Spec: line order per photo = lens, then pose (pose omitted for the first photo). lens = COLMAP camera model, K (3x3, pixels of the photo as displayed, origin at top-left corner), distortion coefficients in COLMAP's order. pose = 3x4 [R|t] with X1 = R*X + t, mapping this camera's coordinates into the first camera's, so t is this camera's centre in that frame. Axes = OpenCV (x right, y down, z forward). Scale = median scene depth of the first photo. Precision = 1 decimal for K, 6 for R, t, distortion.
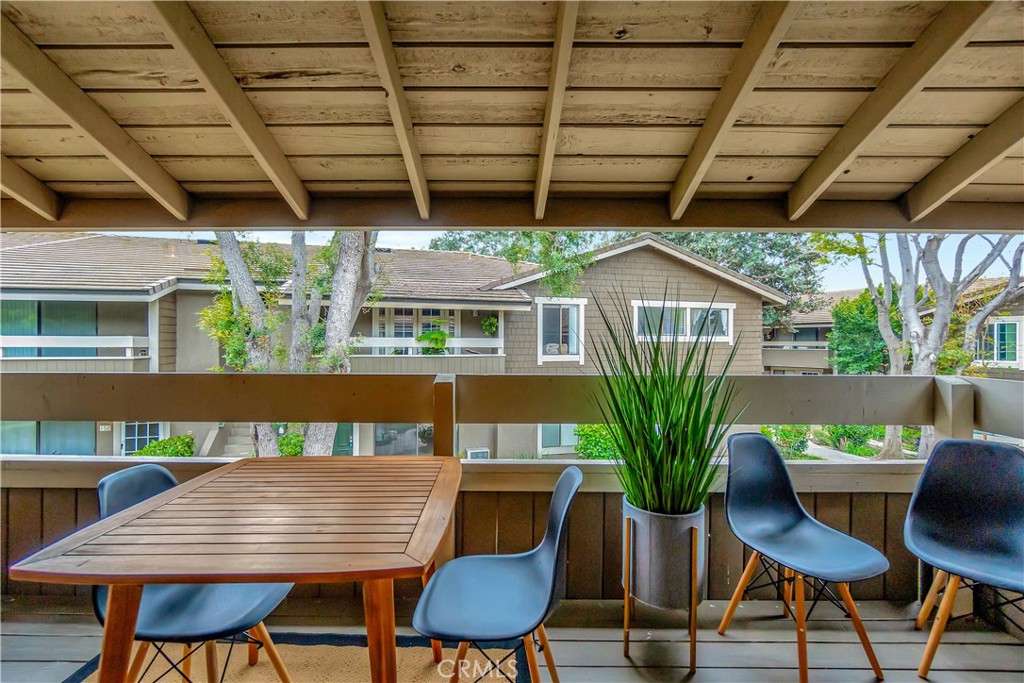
lens RADIAL K [[423.4, 0, 512.0], [0, 423.4, 341.5], [0, 0, 1]] dist [0.016317, 0.000057]
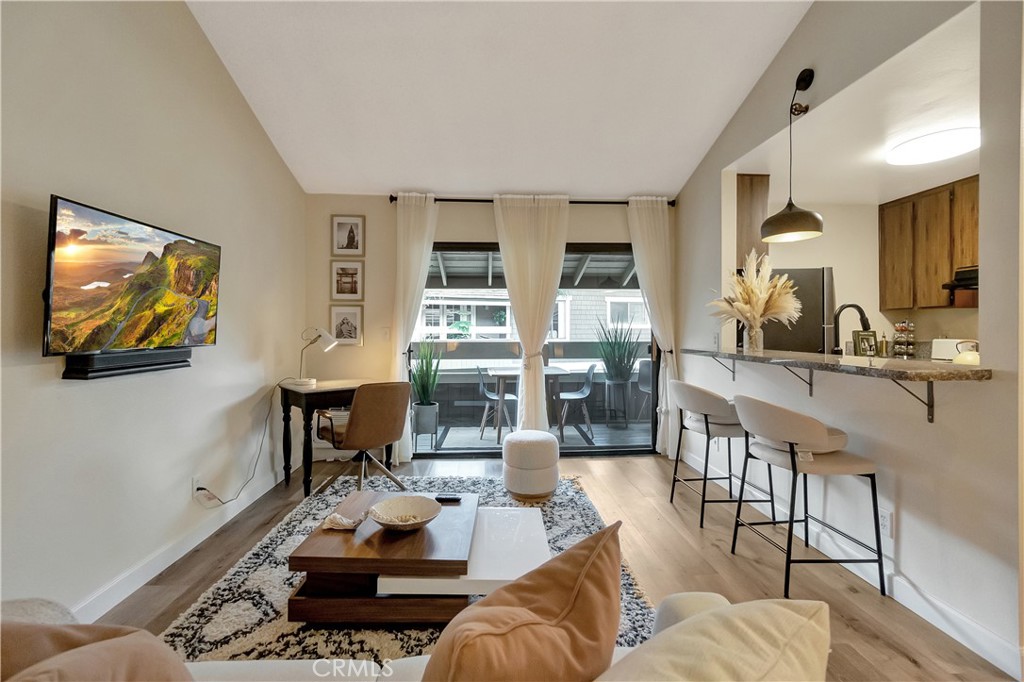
lens RADIAL K [[427.2, 0, 489.8], [0, 427.2, 329.2], [0, 0, 1]] dist [-0.000260, -0.000018]
pose [[0.999474, -0.005306, 0.032002, -0.129527], [0.005203, 0.999981, 0.003325, -0.003887], [-0.032019, -0.003157, 0.999482, -0.379138]]
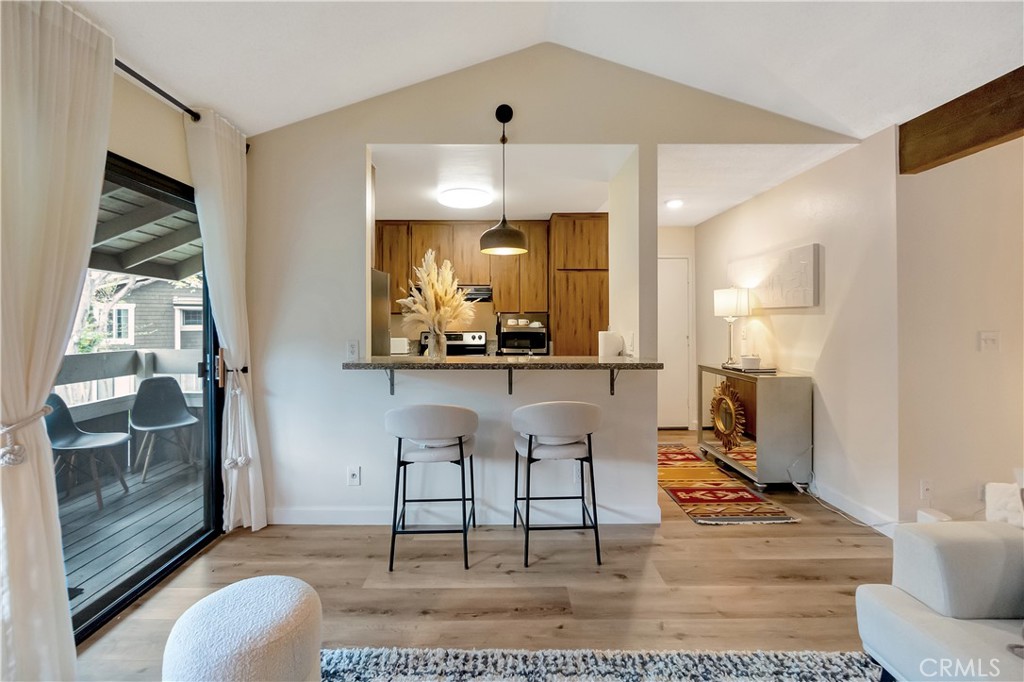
lens RADIAL K [[444.7, 0, 494.6], [0, 444.7, 322.8], [0, 0, 1]] dist [-0.000547, 0.000002]
pose [[0.006993, -0.003837, 0.999968, -0.224896], [0.000484, 0.999993, 0.003833, -0.010879], [-0.999975, 0.000458, 0.006995, -0.142413]]
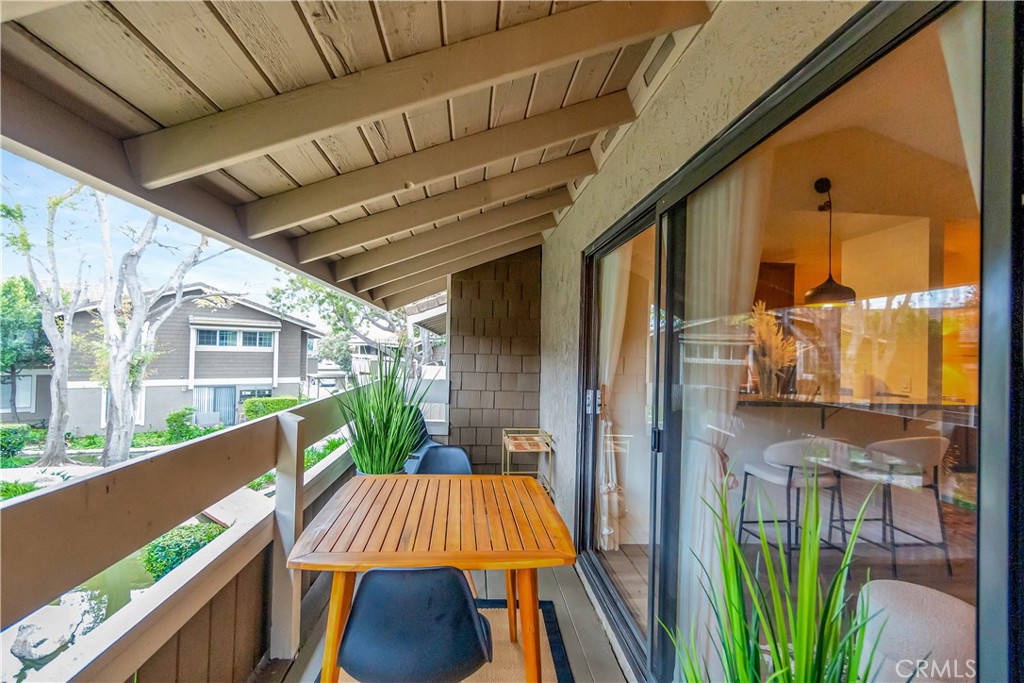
lens RADIAL K [[441.8, 0, 490.2], [0, 441.8, 343.2], [0, 0, 1]] dist [0.001813, 0.000209]
pose [[-0.063964, 0.008590, 0.997915, -0.249112], [-0.028155, 0.999549, -0.010409, -0.016822], [-0.997555, -0.028763, -0.063693, 0.110784]]
